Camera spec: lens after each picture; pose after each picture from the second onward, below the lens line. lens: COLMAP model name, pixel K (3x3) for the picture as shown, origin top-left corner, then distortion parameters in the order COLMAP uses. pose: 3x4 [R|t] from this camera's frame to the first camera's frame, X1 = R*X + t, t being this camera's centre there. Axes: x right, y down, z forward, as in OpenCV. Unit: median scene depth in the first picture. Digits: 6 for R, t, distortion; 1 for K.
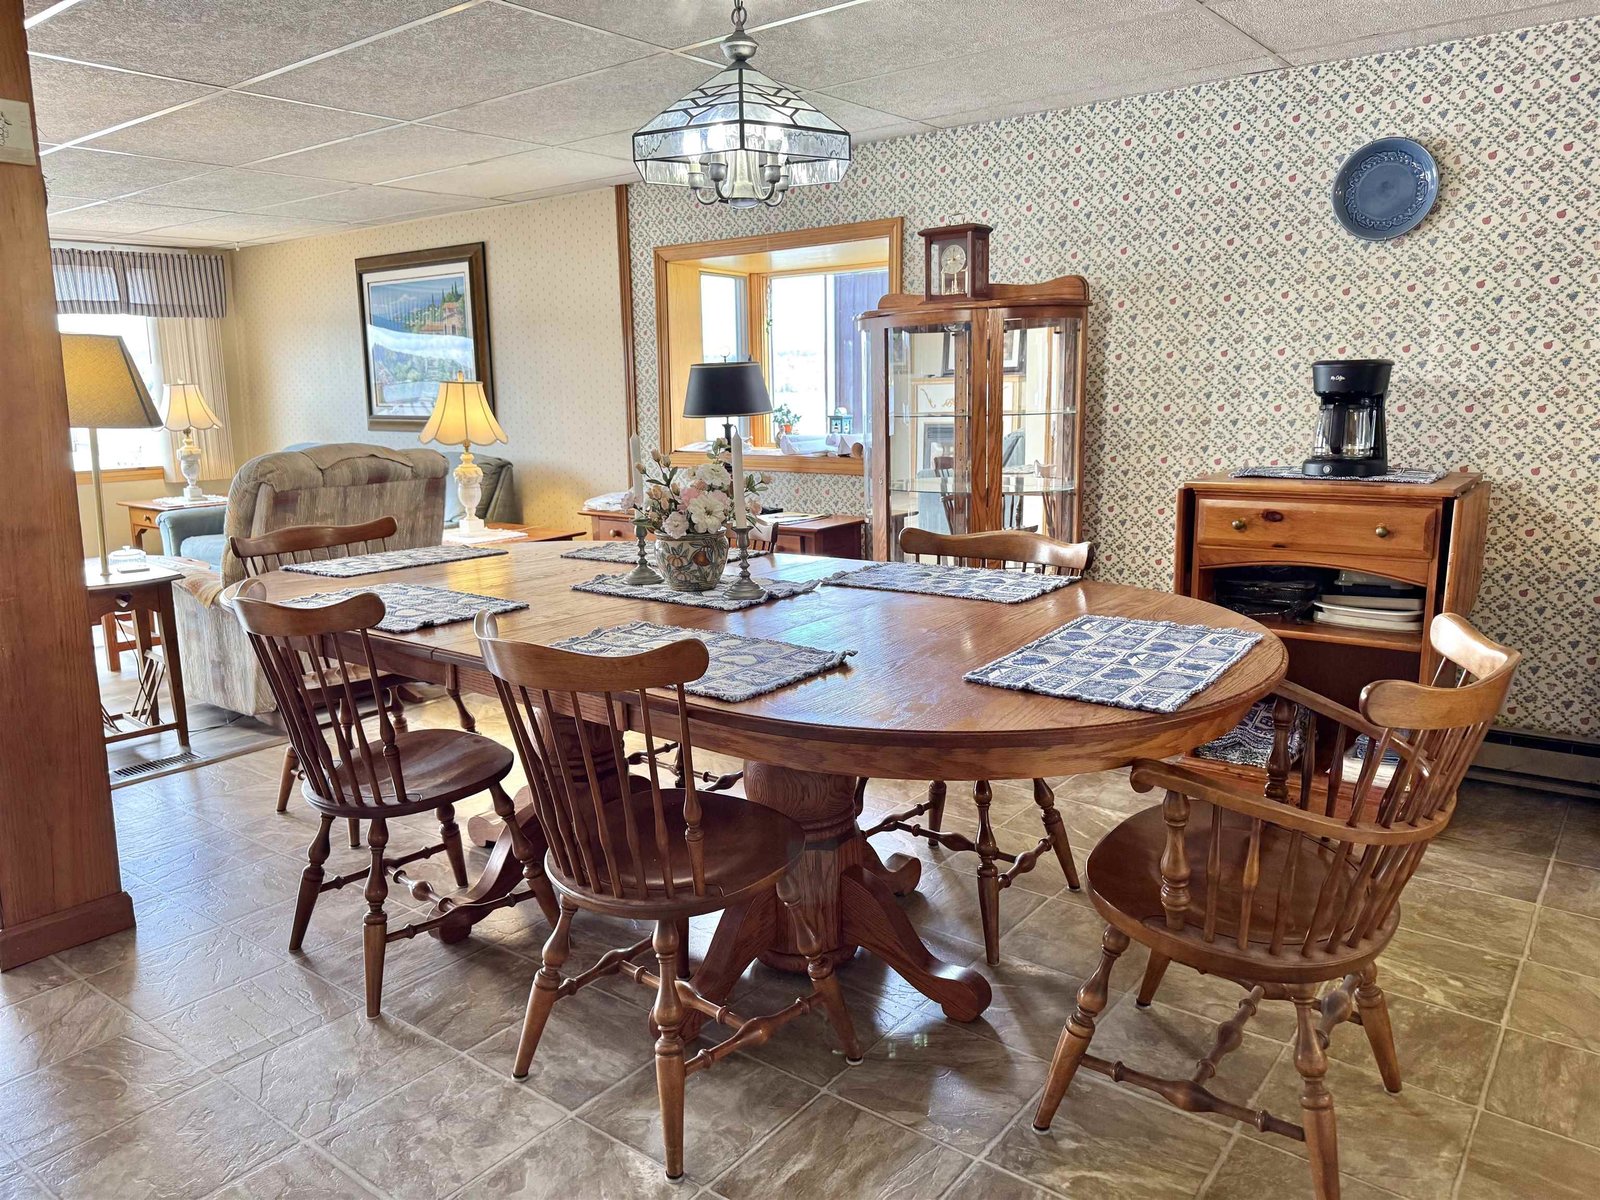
lens RADIAL K [[1132.8, 0, 800.4], [0, 1132.8, 598.0], [0, 0, 1]] dist [0.068289, -0.078865]
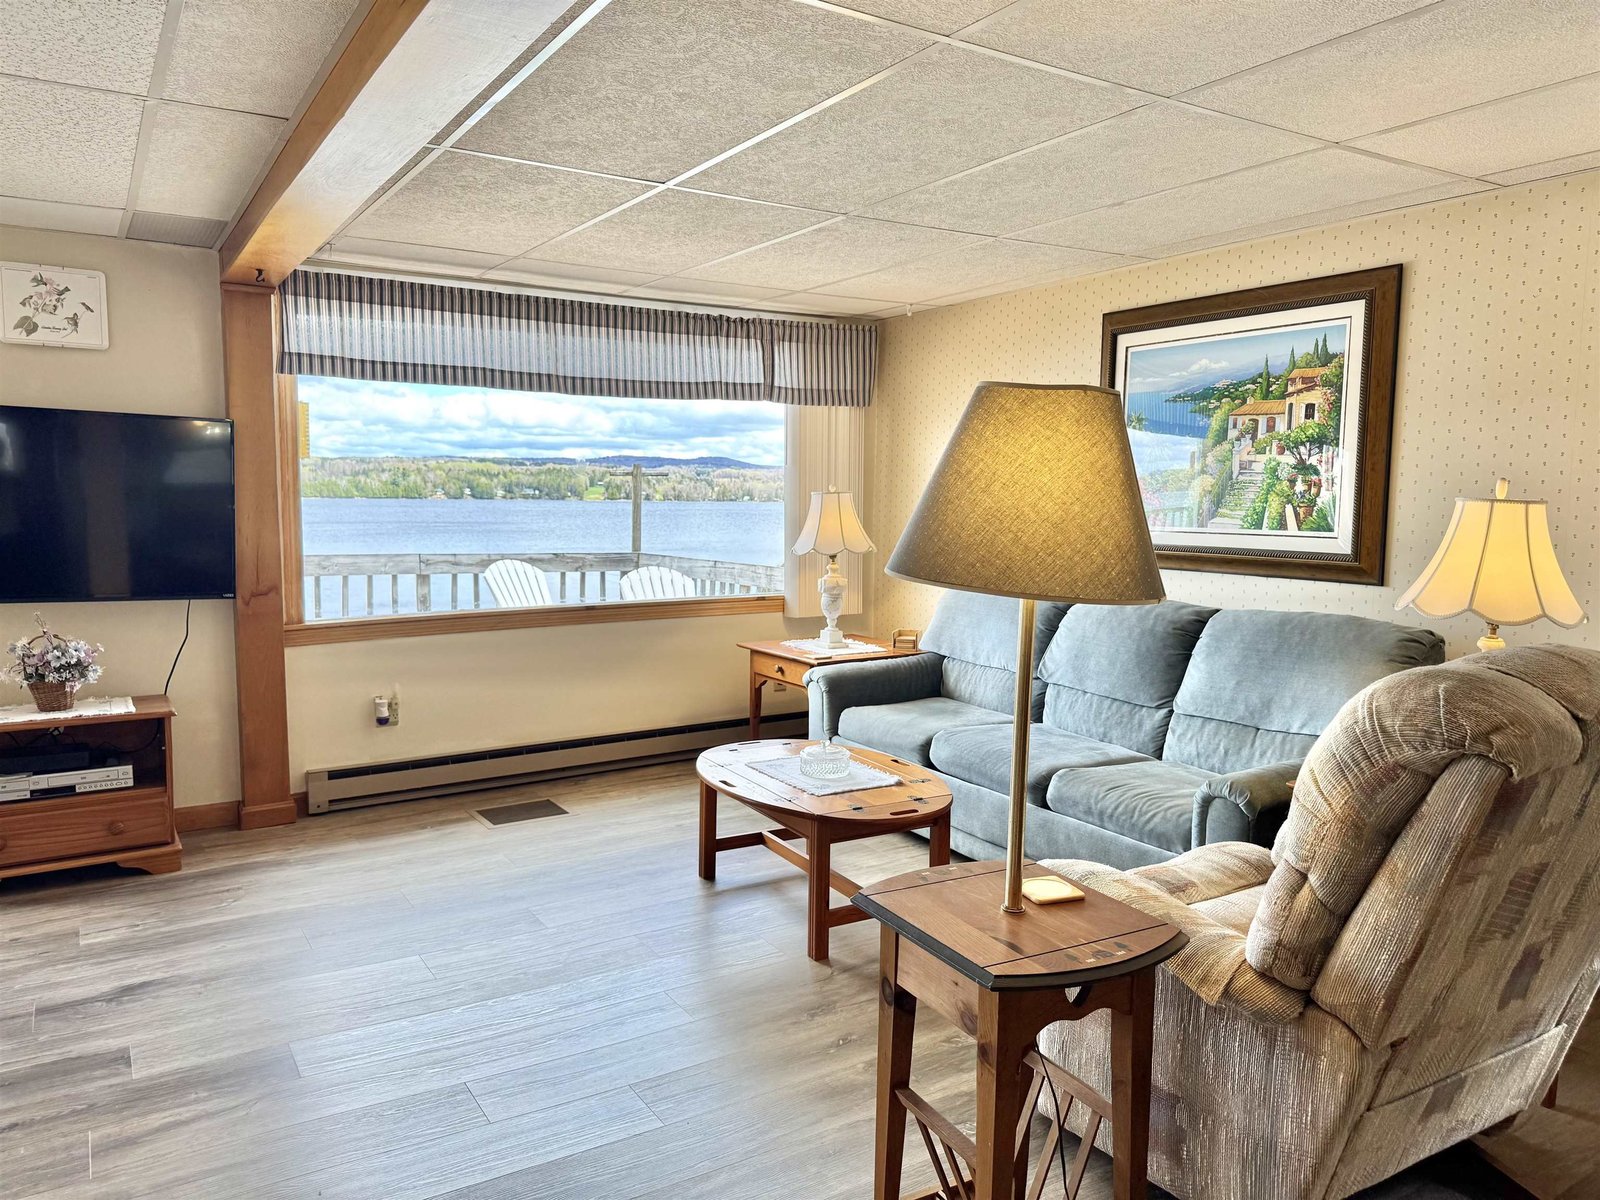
lens RADIAL K [[1132.8, 0, 825.7], [0, 1132.8, 614.2], [0, 0, 1]] dist [0.068289, -0.078865]
pose [[0.950326, 0.050857, -0.307074, -0.311444], [-0.072581, 0.995572, -0.059738, -0.062419], [0.302676, 0.079058, 0.949809, 0.302893]]
